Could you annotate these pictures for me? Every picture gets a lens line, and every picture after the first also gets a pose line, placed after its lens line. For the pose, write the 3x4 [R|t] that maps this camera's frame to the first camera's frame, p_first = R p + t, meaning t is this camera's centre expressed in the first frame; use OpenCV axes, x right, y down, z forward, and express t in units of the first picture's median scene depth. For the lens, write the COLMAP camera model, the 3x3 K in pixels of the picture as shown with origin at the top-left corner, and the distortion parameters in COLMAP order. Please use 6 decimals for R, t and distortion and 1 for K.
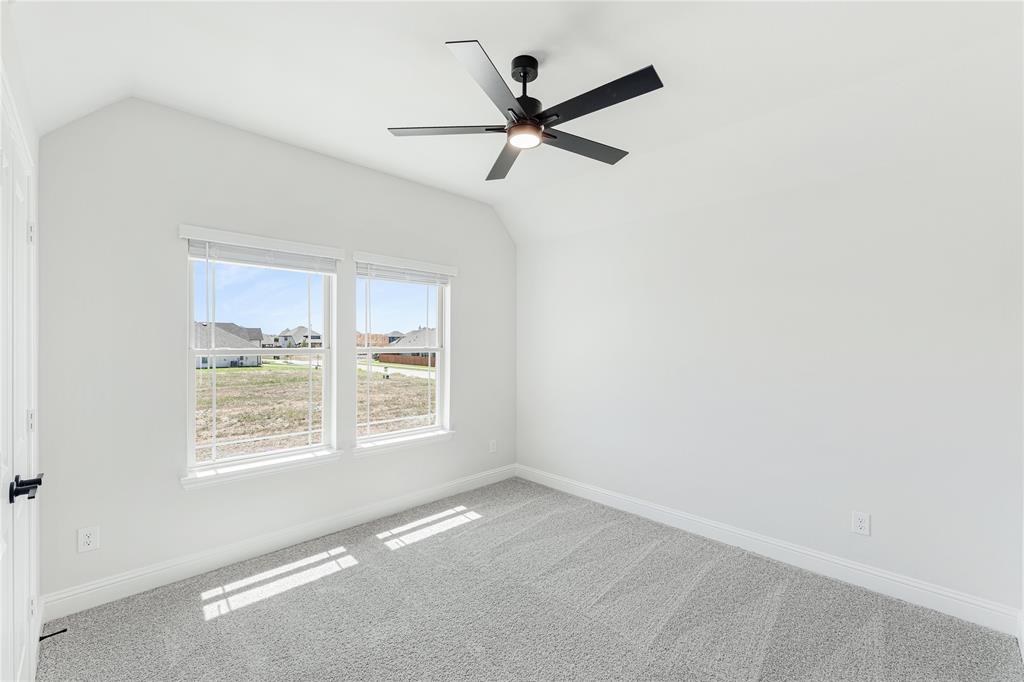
lens RADIAL K [[410.7, 0, 506.5], [0, 410.7, 351.5], [0, 0, 1]] dist [0.000743, 0.000041]
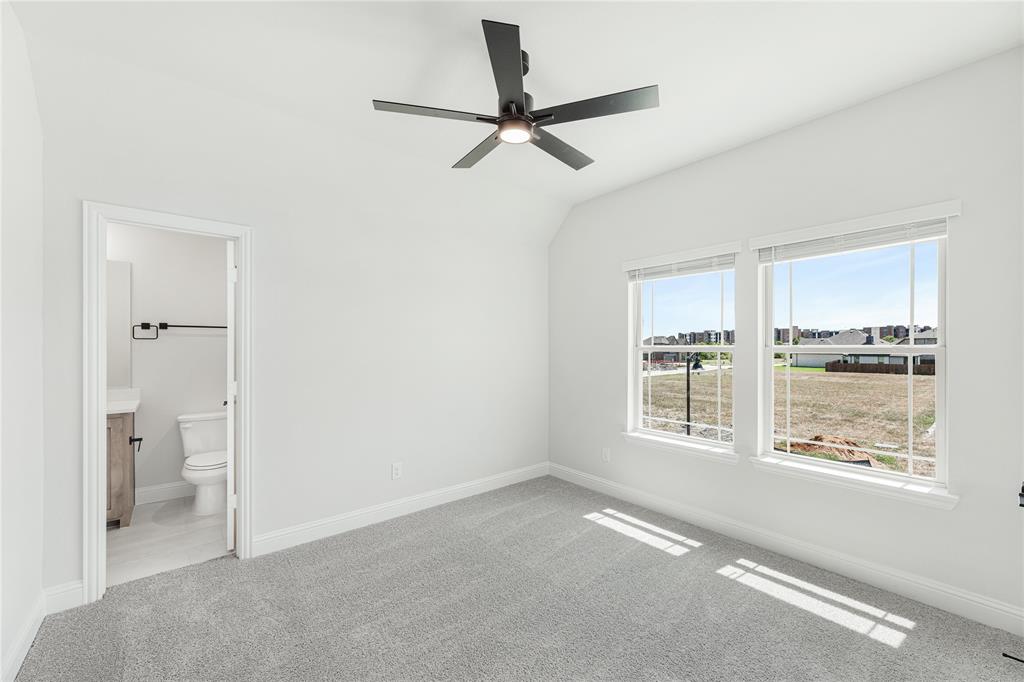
lens RADIAL K [[410.7, 0, 506.5], [0, 410.7, 351.5], [0, 0, 1]] dist [0.000743, 0.000041]
pose [[-0.082750, 0.015785, -0.996445, 0.596907], [-0.007147, 0.999839, 0.016432, -0.008244], [0.996545, 0.008481, -0.082623, 0.566967]]
